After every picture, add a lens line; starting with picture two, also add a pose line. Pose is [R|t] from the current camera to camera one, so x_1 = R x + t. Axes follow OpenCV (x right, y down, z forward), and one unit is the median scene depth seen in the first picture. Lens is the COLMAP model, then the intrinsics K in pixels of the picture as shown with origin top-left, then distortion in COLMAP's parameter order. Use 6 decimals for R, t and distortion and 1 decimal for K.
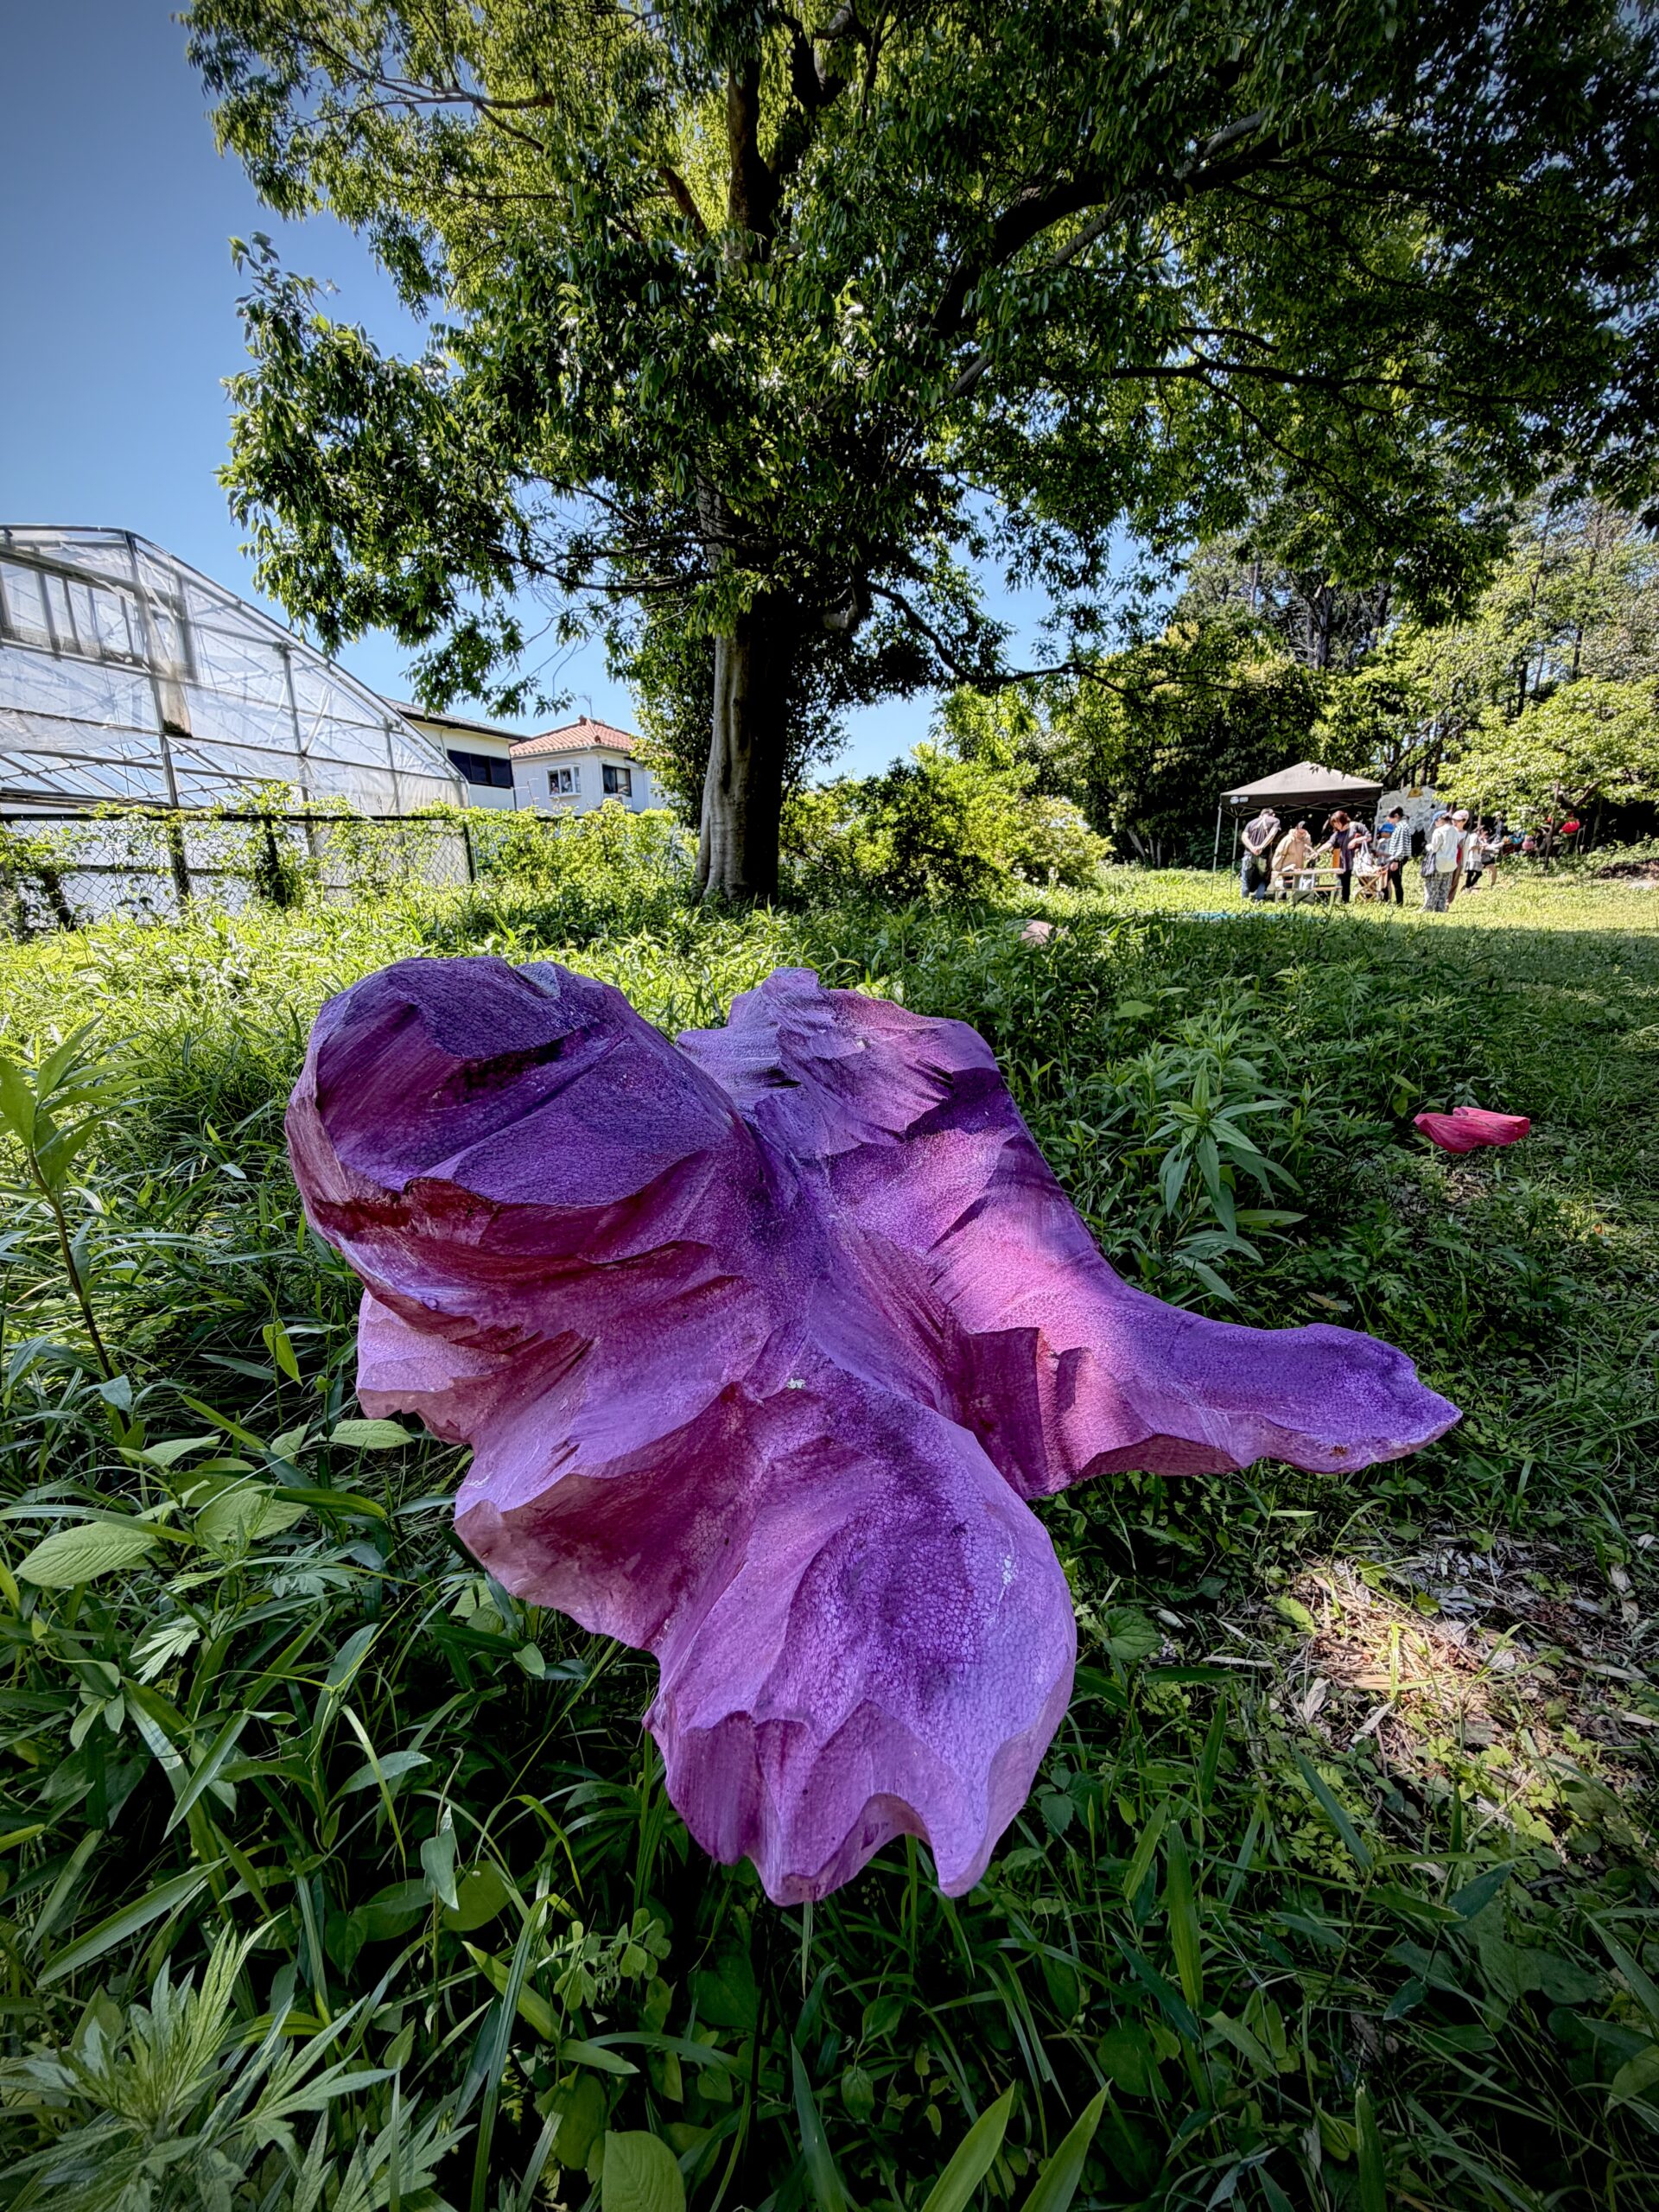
lens RADIAL K [[886.0, 0, 822.8], [0, 886.0, 1100.2], [0, 0, 1]] dist [0.000075, -0.000307]
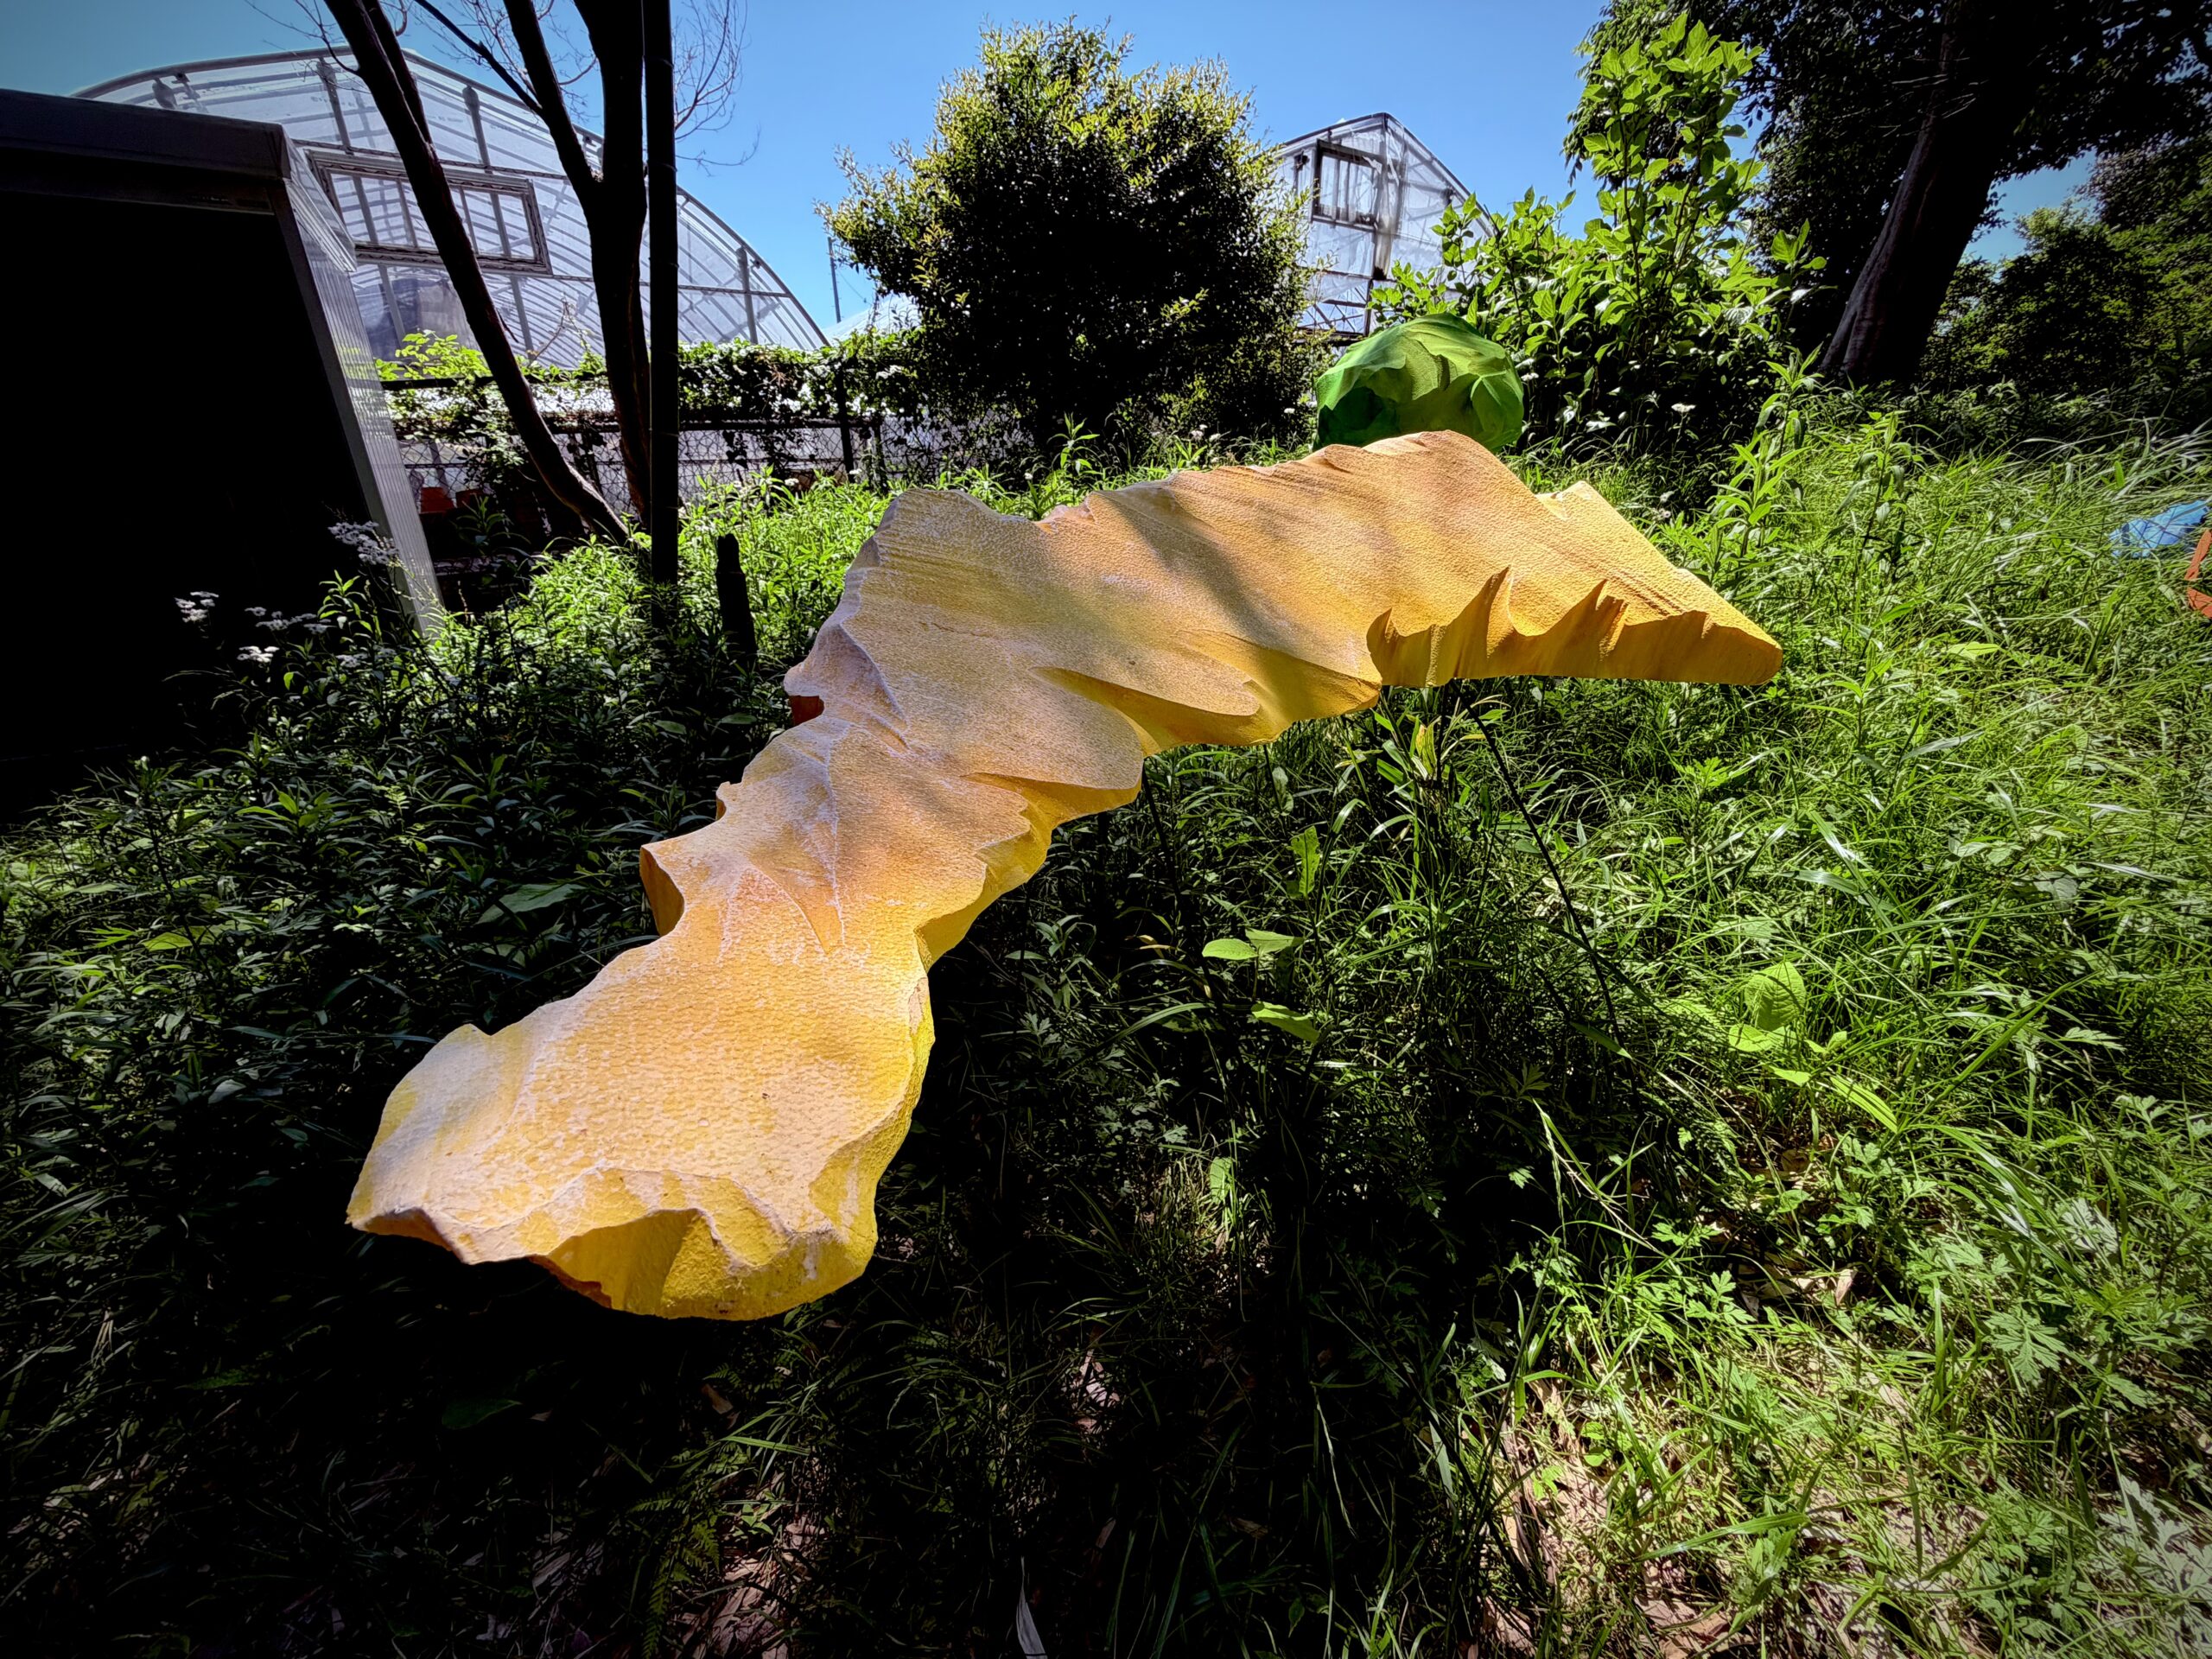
lens RADIAL K [[886.0, 0, 1095.5], [0, 886.0, 831.5], [0, 0, 1]] dist [0.000075, -0.000307]
pose [[0.844452, 0.211787, -0.491984, -0.206407], [-0.116535, 0.969152, 0.217172, 0.136185], [0.522801, -0.126058, 0.843083, -0.393601]]
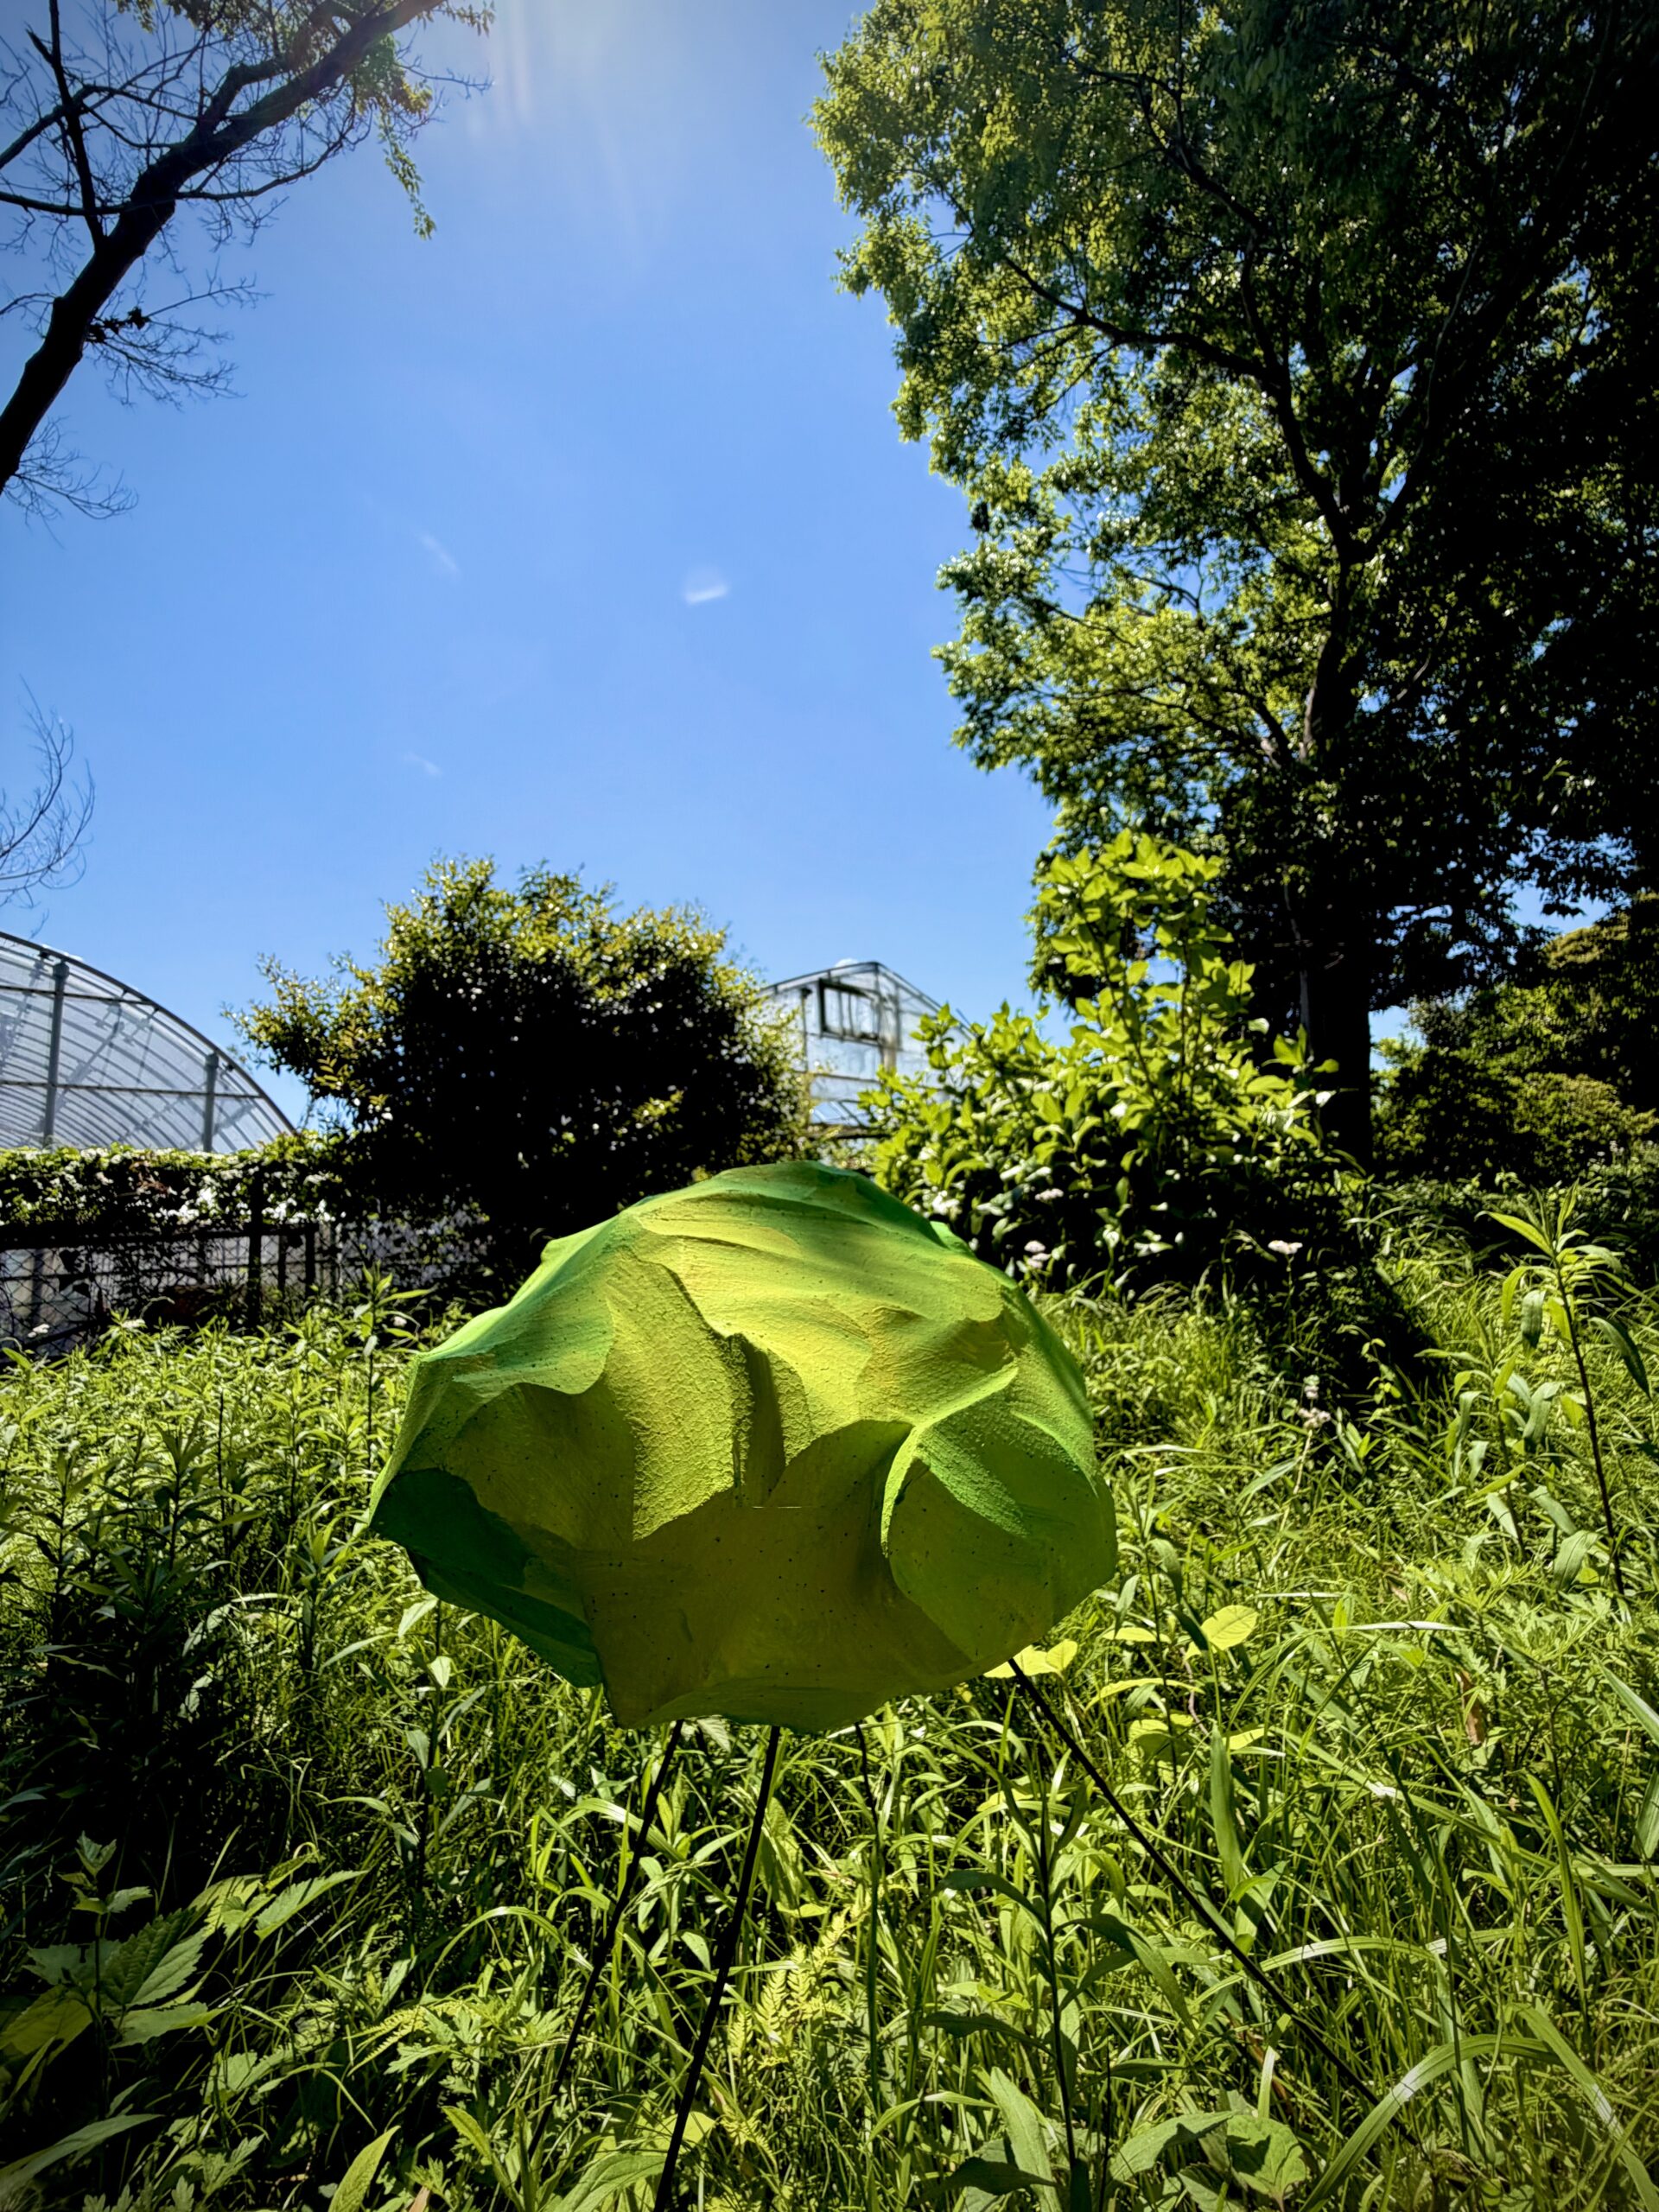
lens RADIAL K [[890.2, 0, 829.5], [0, 890.2, 1106.0], [0, 0, 1]] dist [0.010427, 0.000228]
pose [[0.926237, -0.069598, -0.370460, -0.233113], [-0.057117, 0.945544, -0.320445, 0.081664], [0.372588, 0.317968, 0.871822, -0.246675]]
